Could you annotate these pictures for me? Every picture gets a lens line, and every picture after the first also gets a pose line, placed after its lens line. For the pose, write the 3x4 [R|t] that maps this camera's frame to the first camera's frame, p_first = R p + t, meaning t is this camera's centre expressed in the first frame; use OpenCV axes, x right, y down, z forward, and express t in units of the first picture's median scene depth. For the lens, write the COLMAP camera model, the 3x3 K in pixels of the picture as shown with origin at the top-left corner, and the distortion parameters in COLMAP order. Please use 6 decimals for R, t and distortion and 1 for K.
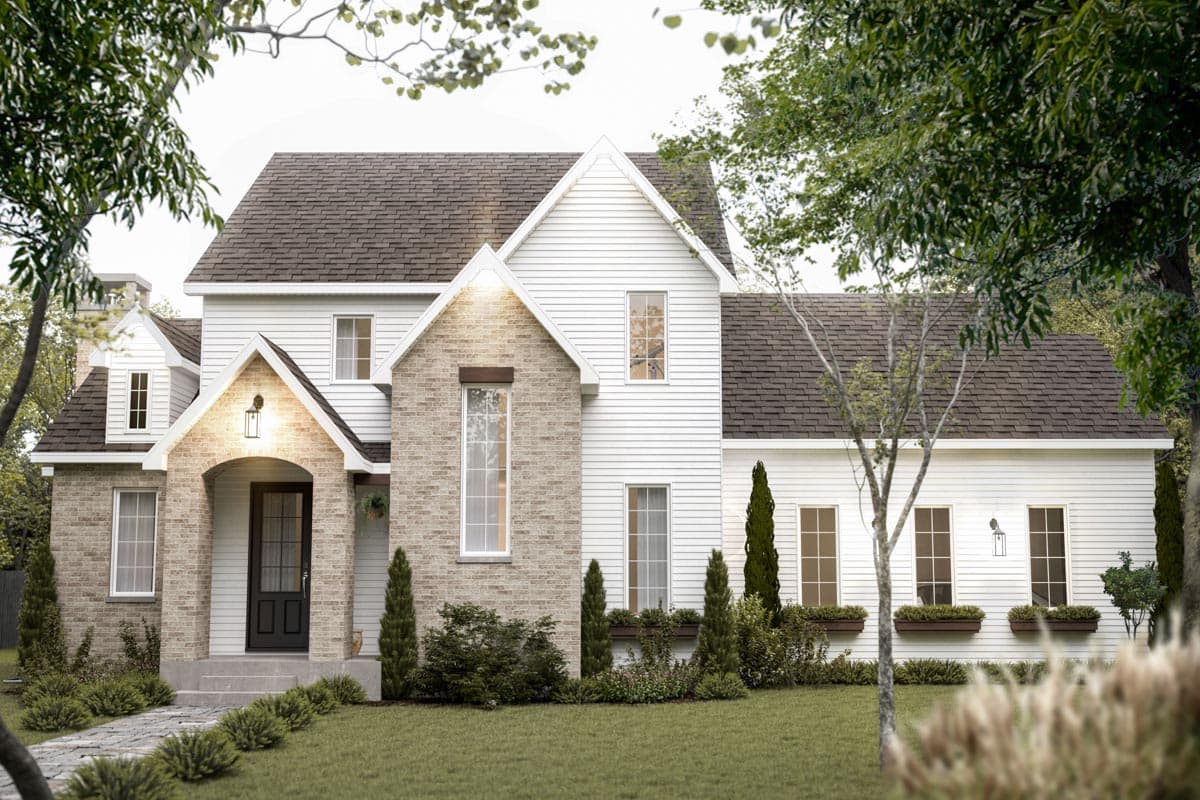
lens RADIAL K [[1419.5, 0, 600.0], [0, 1419.5, 400.0], [0, 0, 1]] dist [-0.016229, -0.024291]
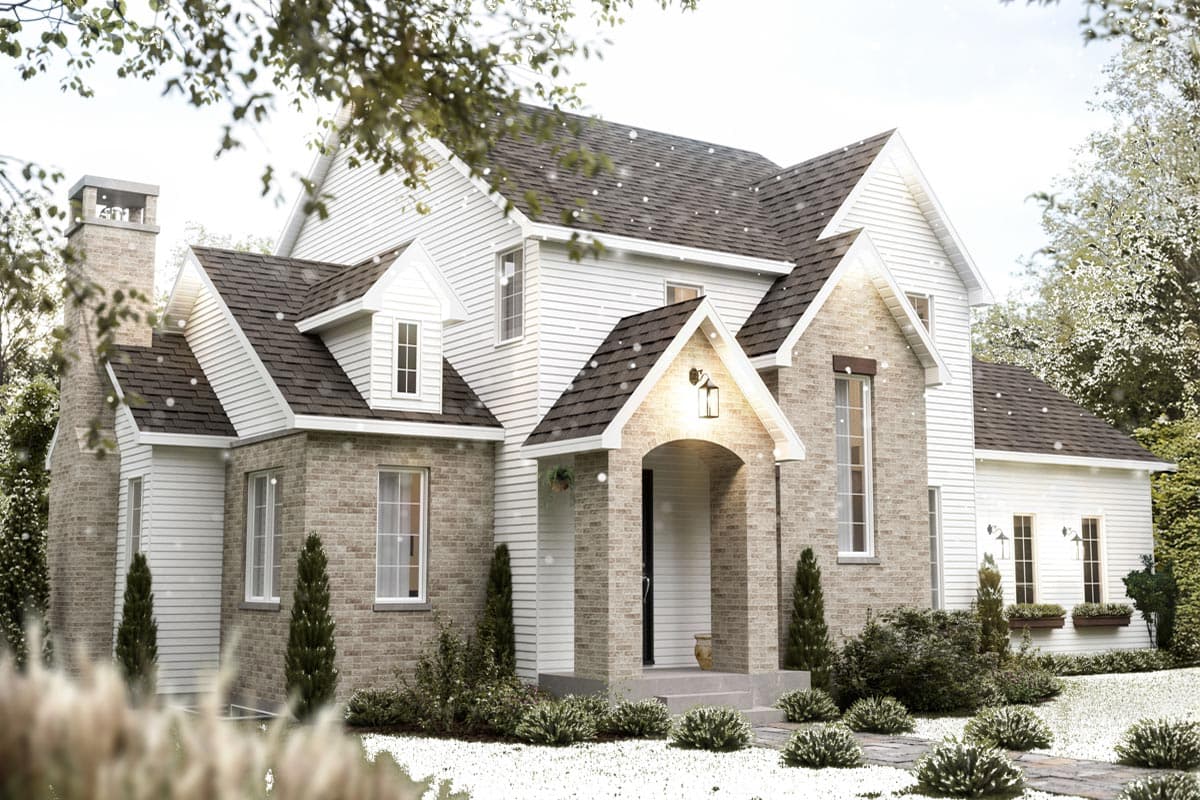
lens RADIAL K [[1419.5, 0, 600.0], [0, 1419.5, 400.0], [0, 0, 1]] dist [-0.016229, -0.024291]
pose [[0.837854, 0.069081, 0.541506, -0.707911], [-0.068309, 0.997431, -0.021553, 0.035990], [-0.541604, -0.018931, 0.840421, 0.283985]]
